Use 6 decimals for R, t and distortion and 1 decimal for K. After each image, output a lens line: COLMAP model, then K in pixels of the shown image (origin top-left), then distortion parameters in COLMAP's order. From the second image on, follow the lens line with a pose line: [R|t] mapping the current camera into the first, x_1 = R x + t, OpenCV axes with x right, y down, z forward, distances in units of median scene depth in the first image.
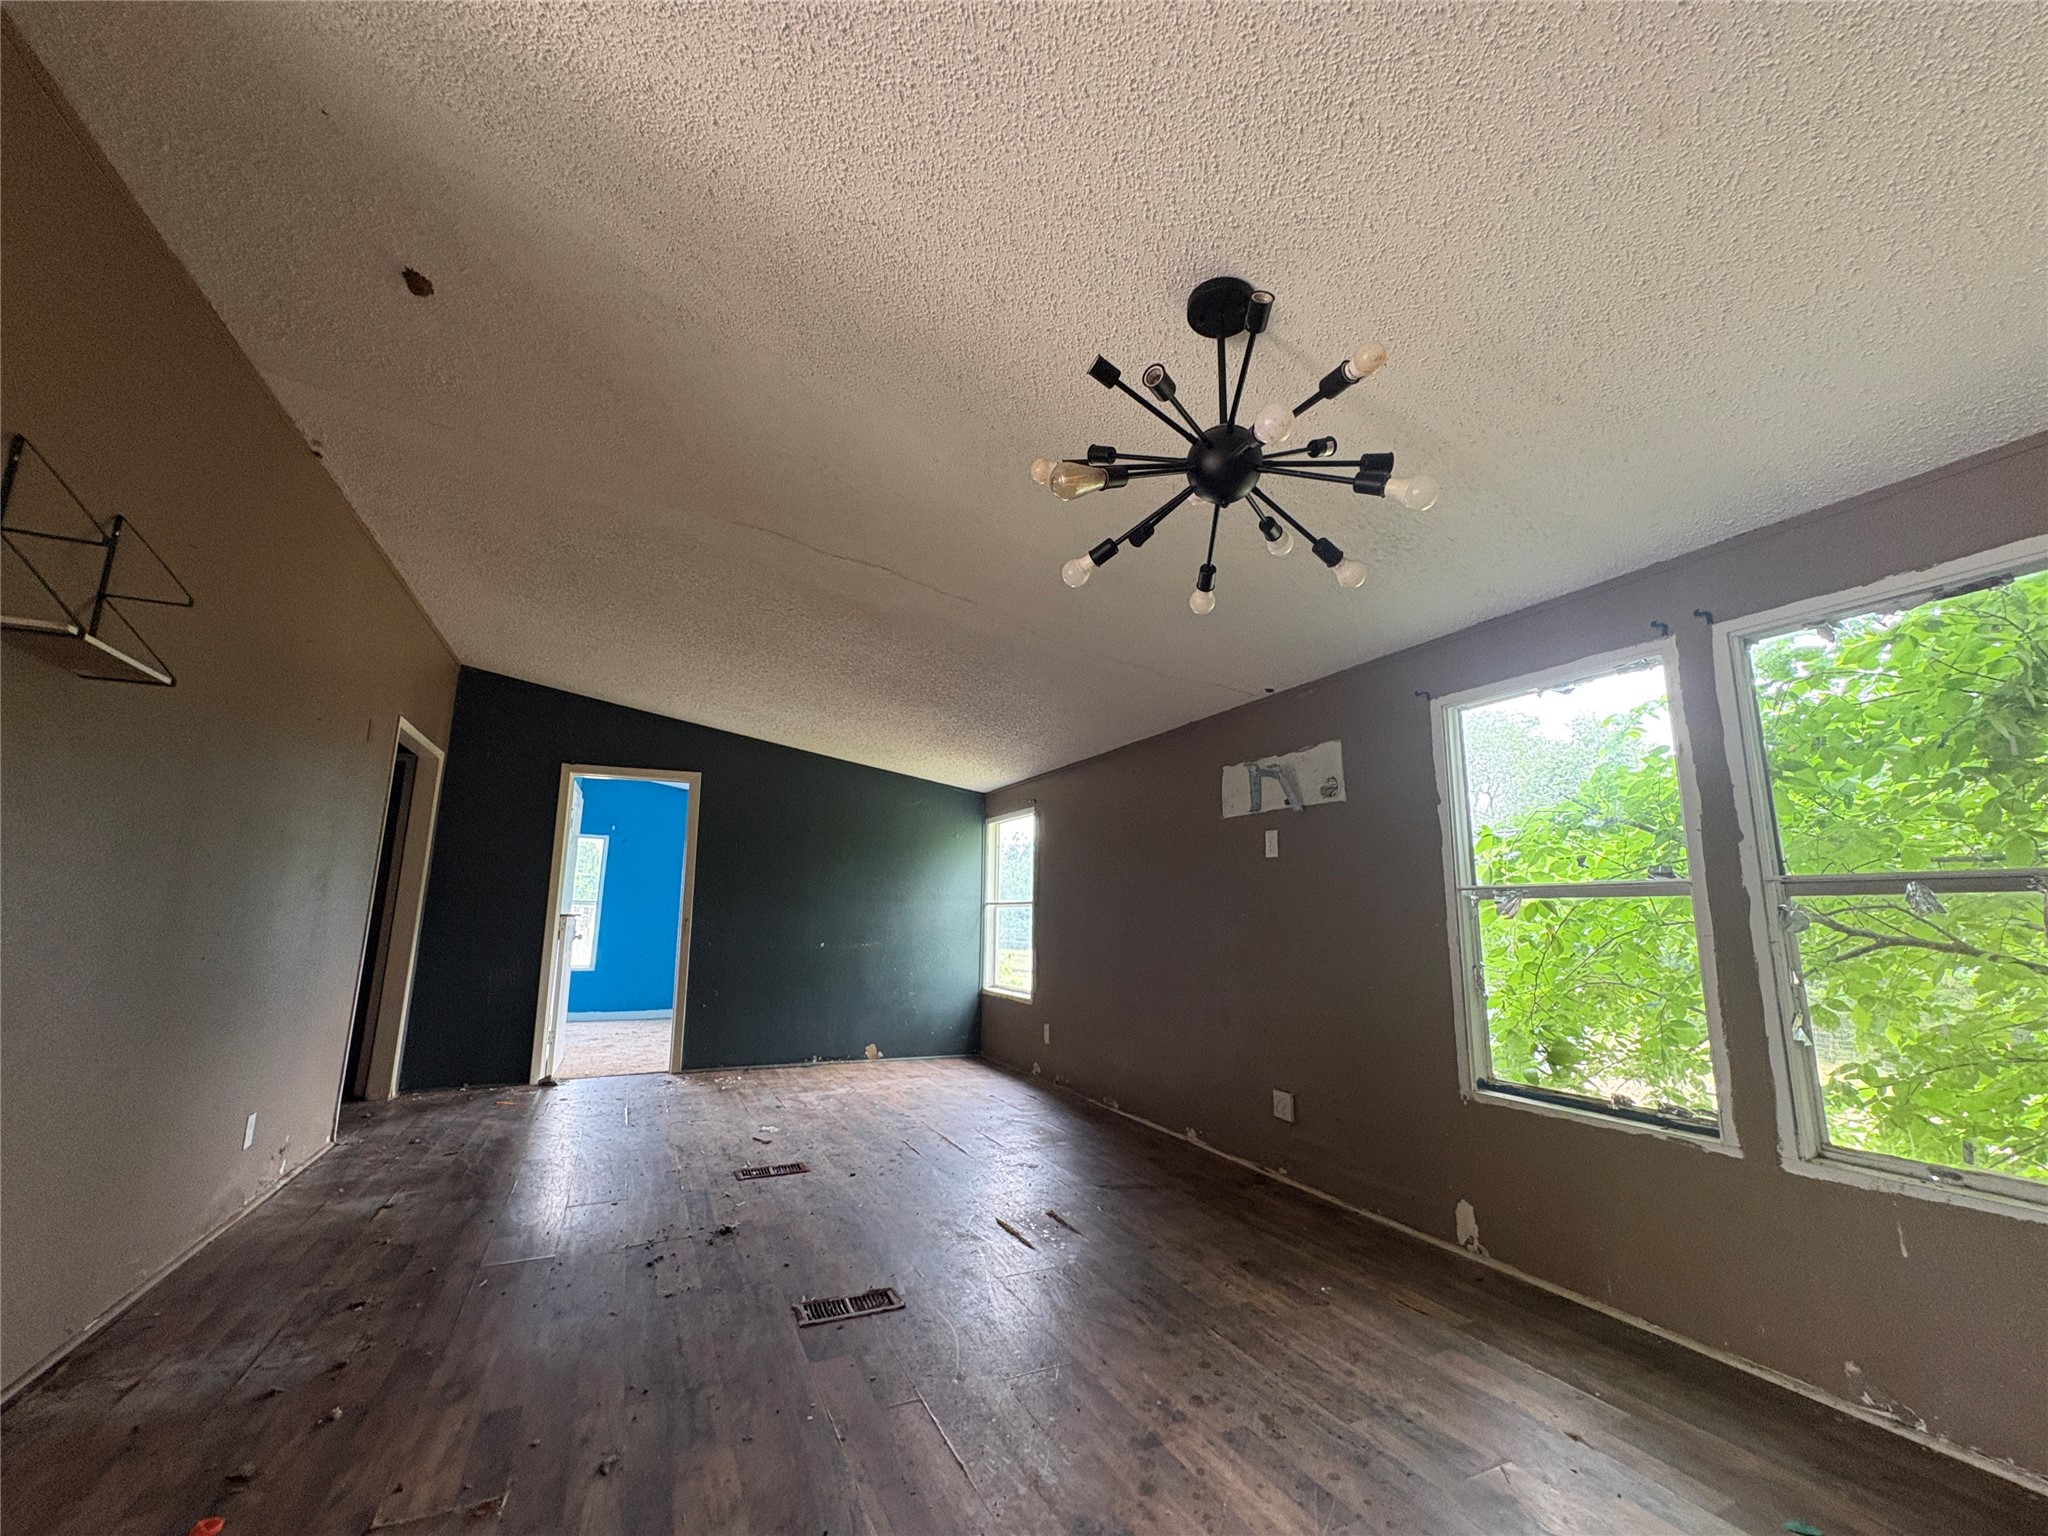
lens RADIAL K [[815.6, 0, 1024.0], [0, 815.6, 768.0], [0, 0, 1]] dist [-0.000605, 0.000307]
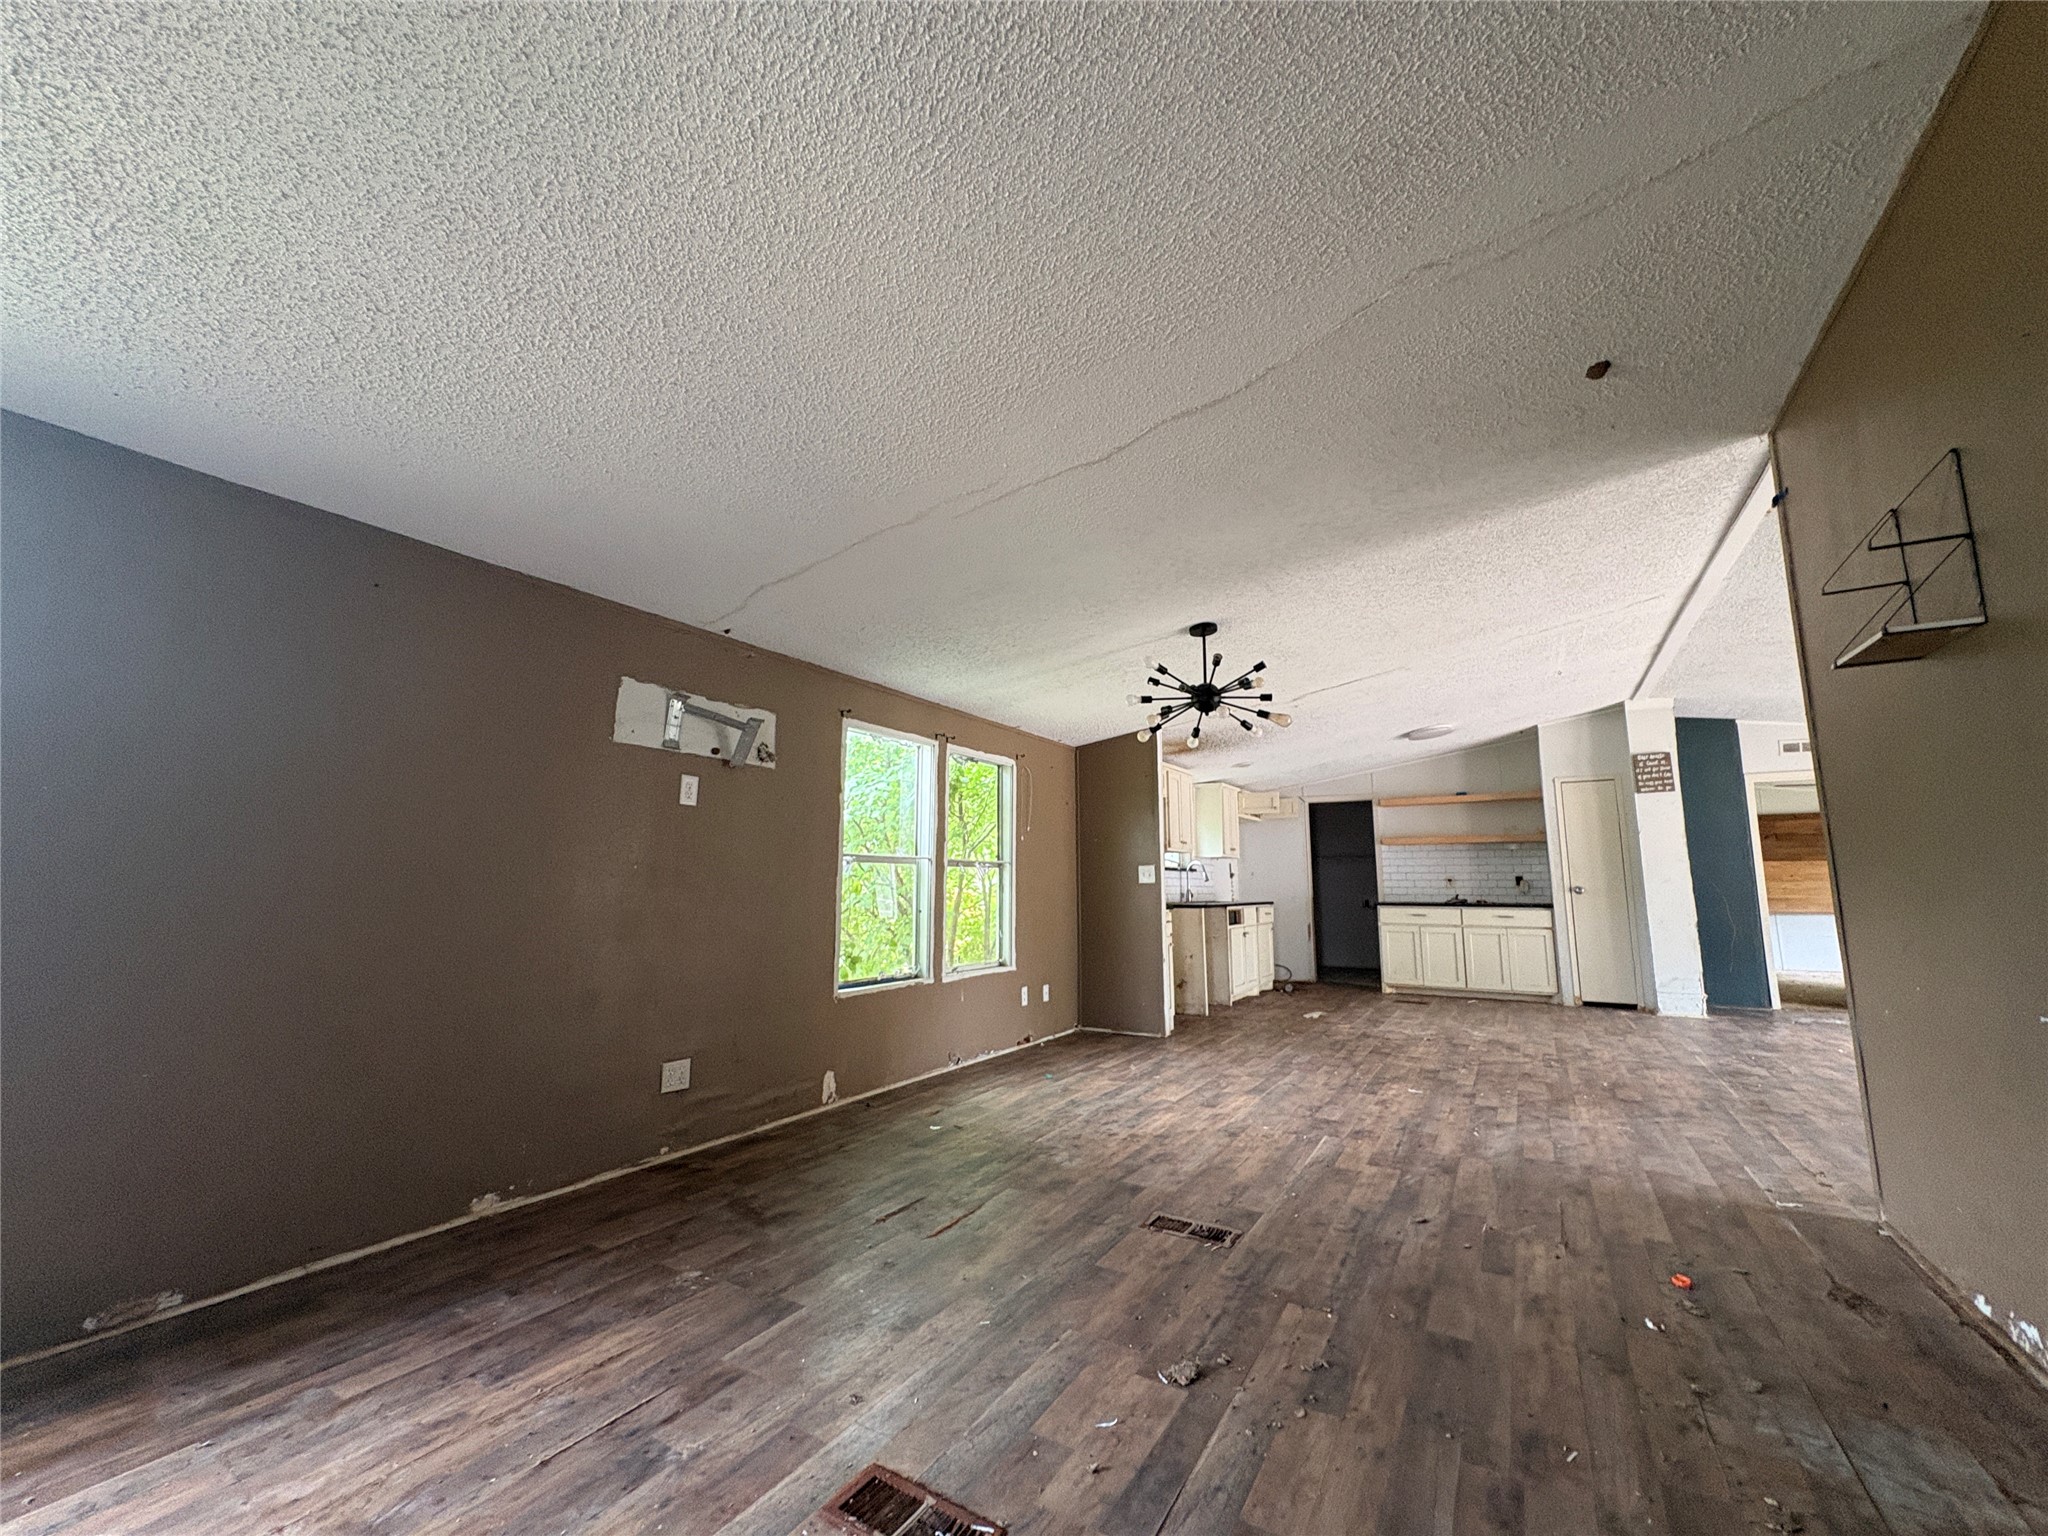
lens RADIAL K [[819.6, 0, 1024.0], [0, 819.6, 768.0], [0, 0, 1]] dist [0.000003, -0.000149]
pose [[-0.553085, 0.106621, 0.826274, -0.918880], [-0.159933, 0.959743, -0.230898, 0.309336], [-0.817629, -0.259855, -0.513768, 1.648862]]
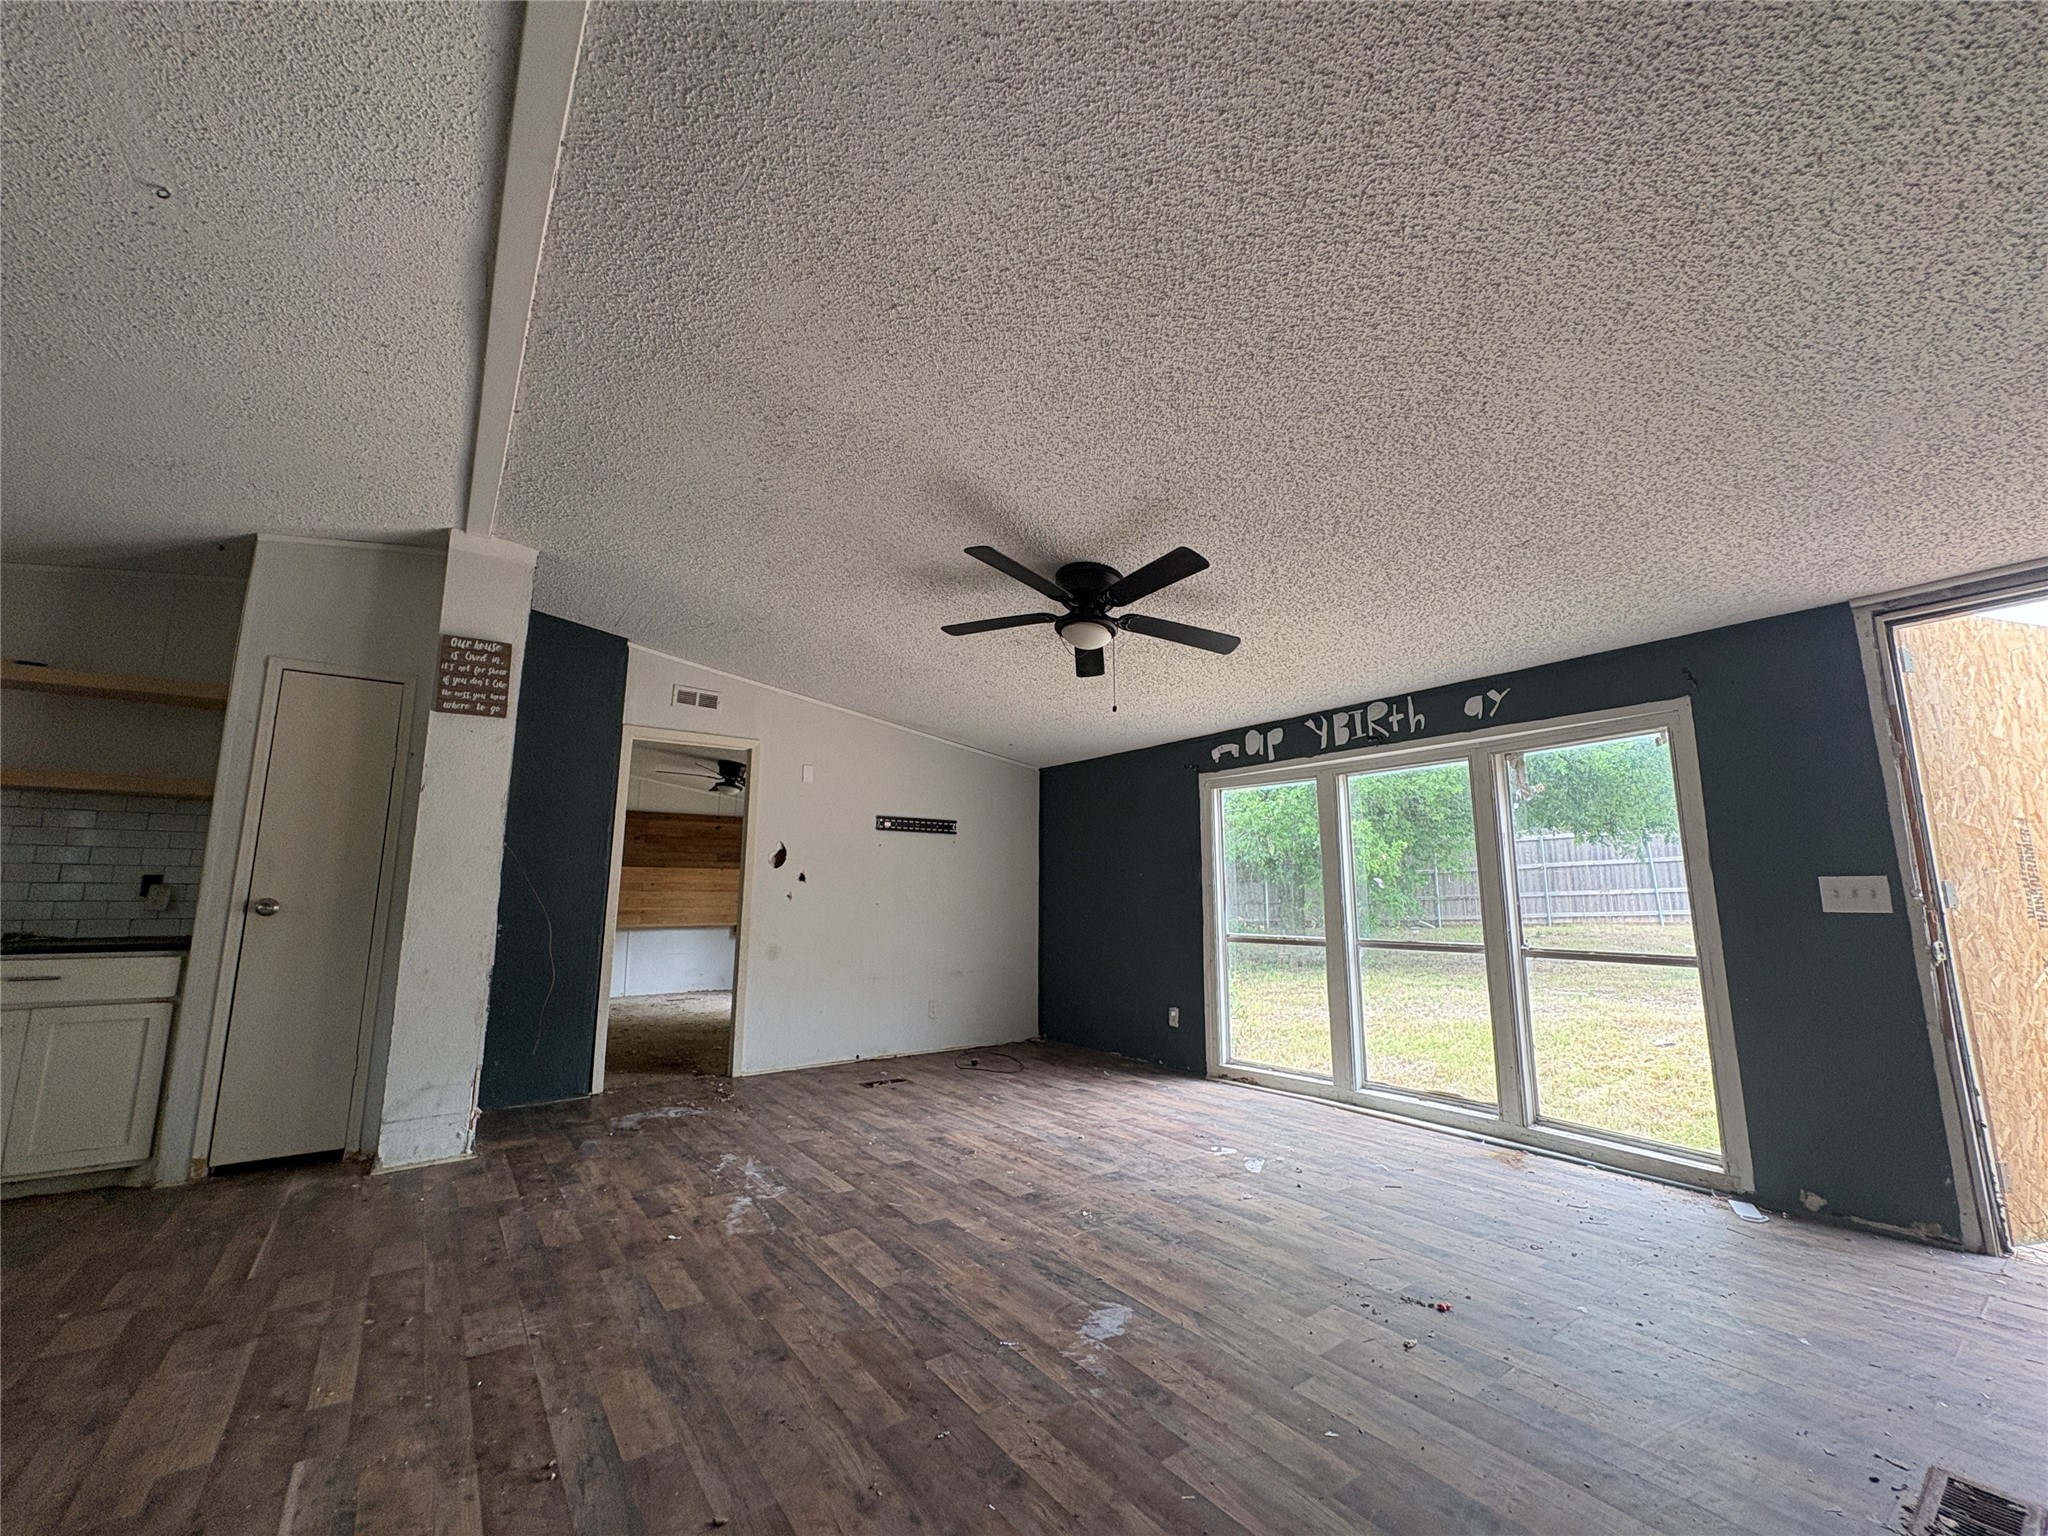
lens RADIAL K [[819.6, 0, 1024.0], [0, 819.6, 768.0], [0, 0, 1]] dist [0.000003, -0.000149]
pose [[-0.980559, -0.045764, -0.190815, -0.491485], [0.020739, 0.942807, -0.332693, -0.002183], [0.195127, -0.330183, -0.923528, -0.005992]]
